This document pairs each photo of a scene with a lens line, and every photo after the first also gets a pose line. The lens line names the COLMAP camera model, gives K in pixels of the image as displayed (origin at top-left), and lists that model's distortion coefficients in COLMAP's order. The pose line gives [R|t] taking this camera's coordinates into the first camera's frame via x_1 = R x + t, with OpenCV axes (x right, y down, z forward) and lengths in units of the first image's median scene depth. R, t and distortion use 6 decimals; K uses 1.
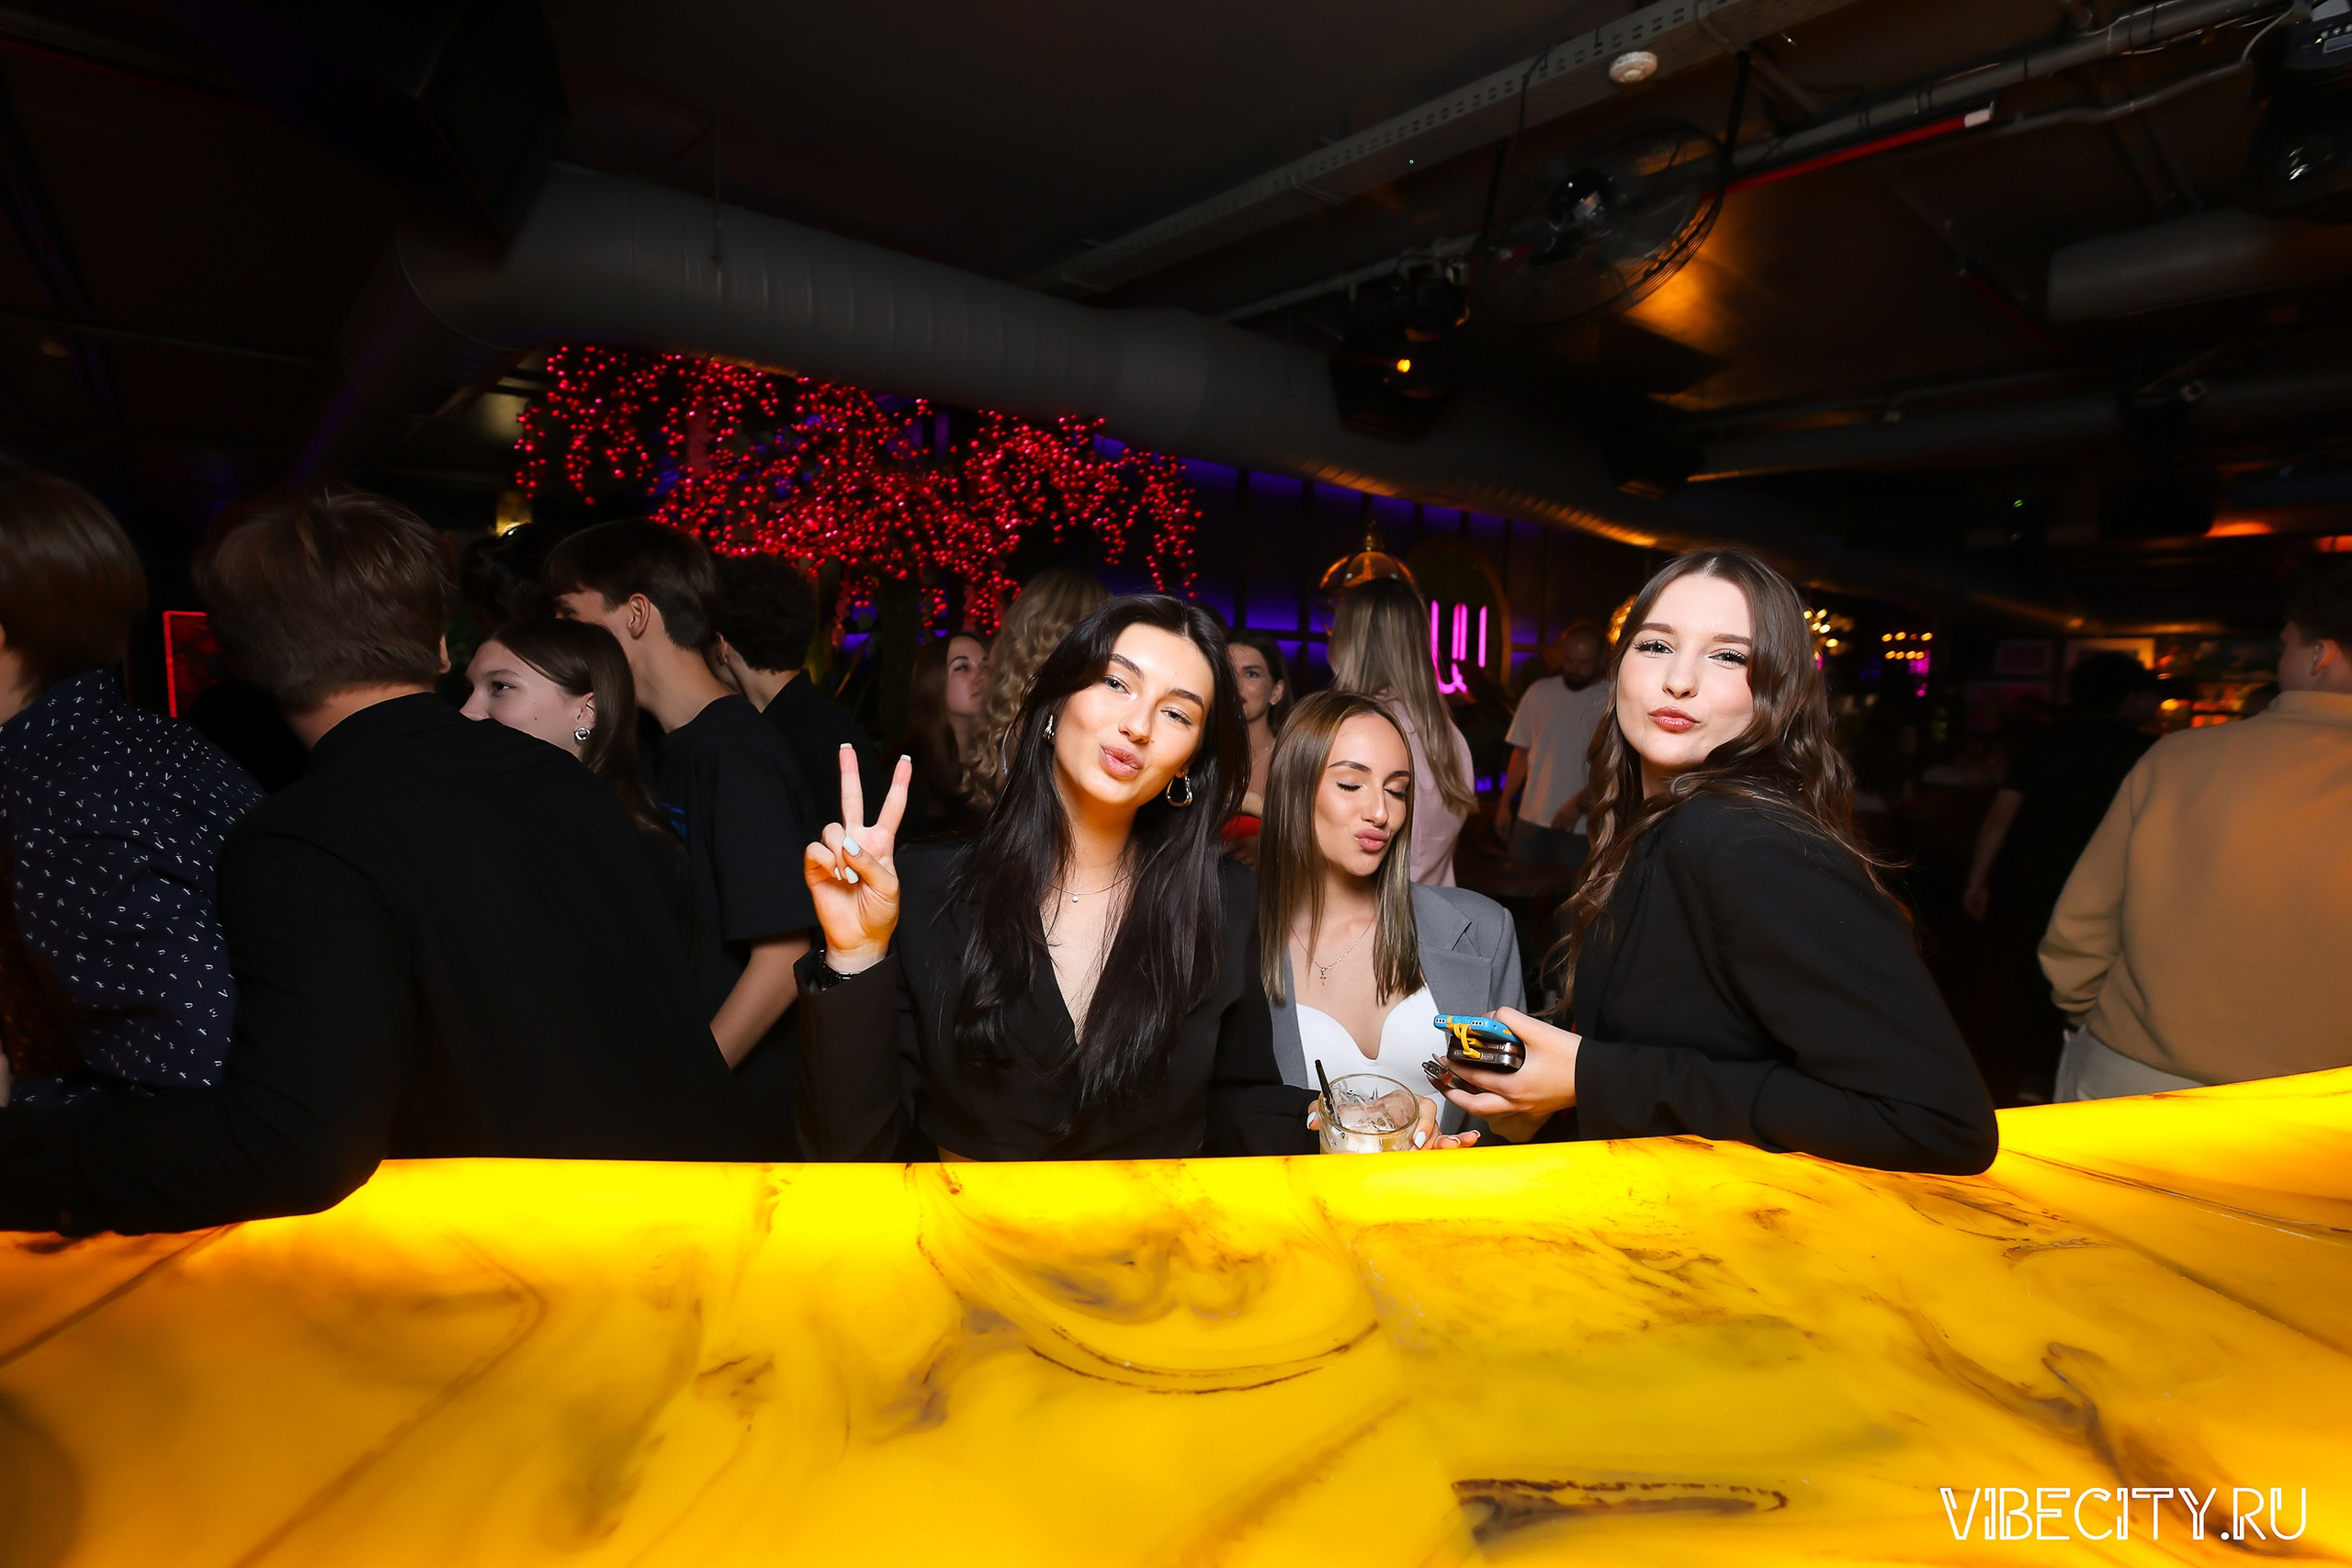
lens RADIAL K [[1052.3, 0, 1176.0], [0, 1052.3, 784.0], [0, 0, 1]] dist [-0.001091, -0.006625]
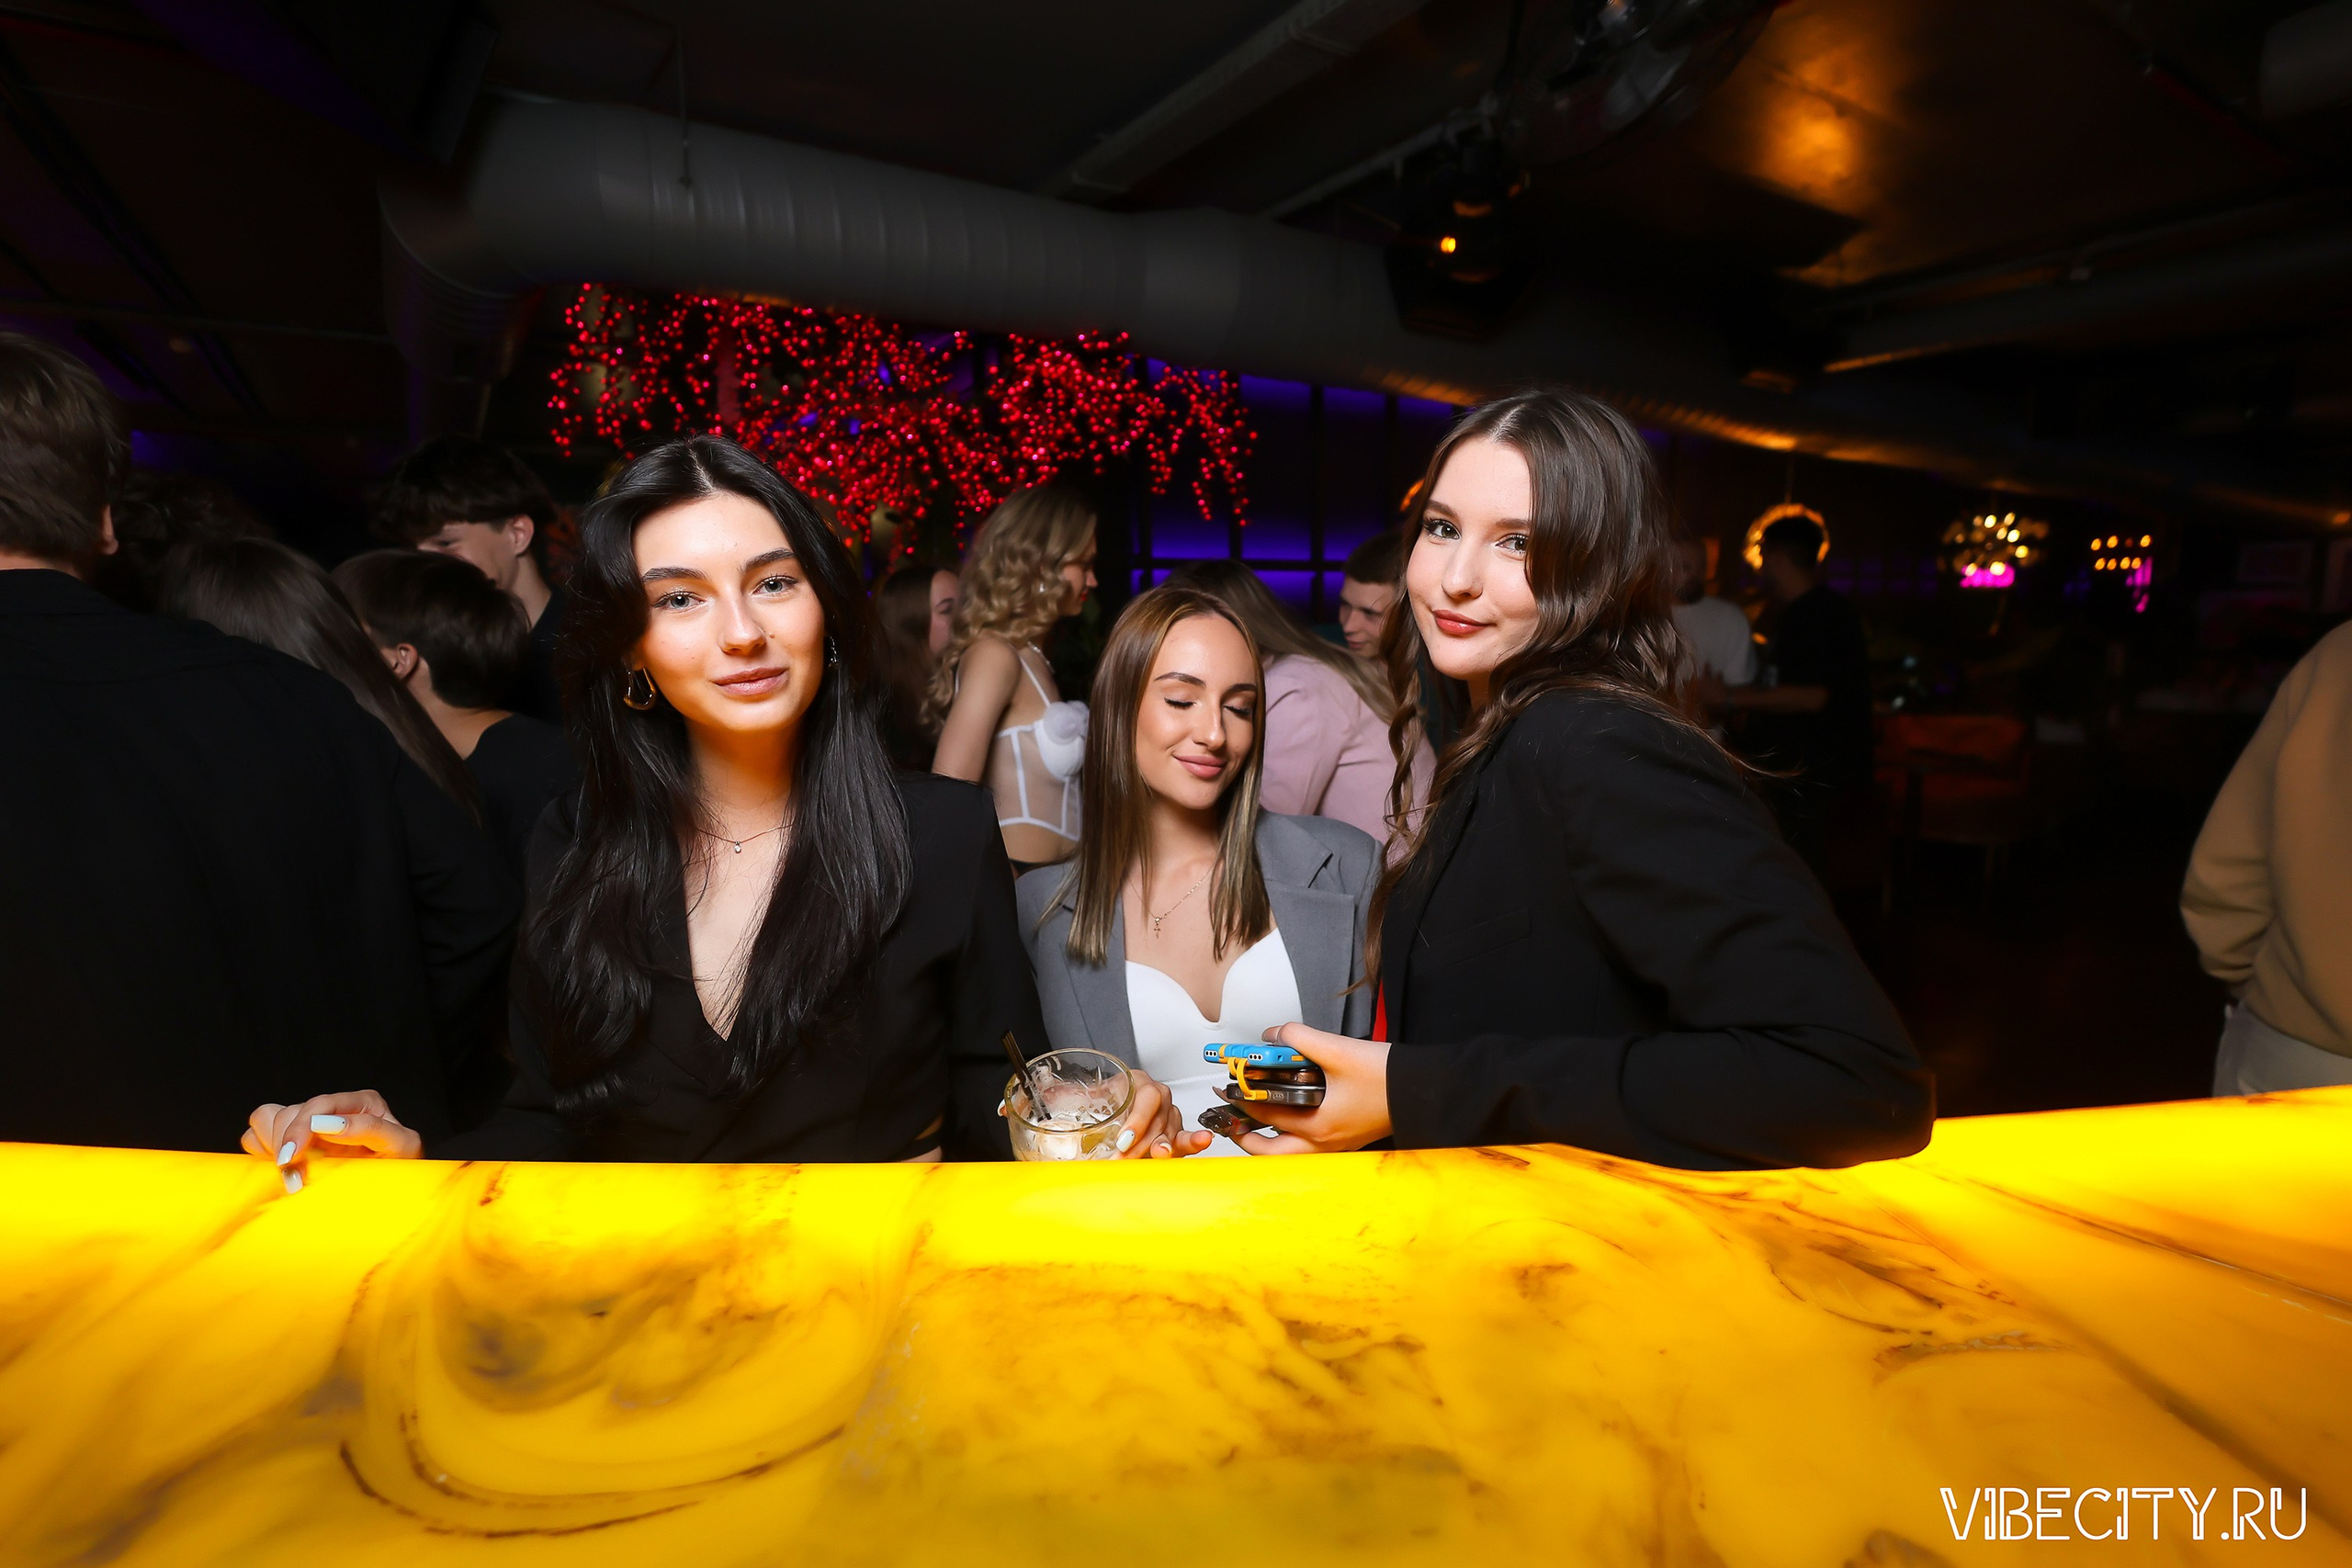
lens RADIAL K [[1019.5, 0, 1207.6], [0, 1019.5, 800.0], [0, 0, 1]] dist [-0.004857, -0.000428]
pose [[0.990914, -0.015646, -0.133582, 0.117959], [0.024534, 0.997574, 0.065147, 0.010688], [0.132239, -0.067832, 0.988894, 0.083782]]
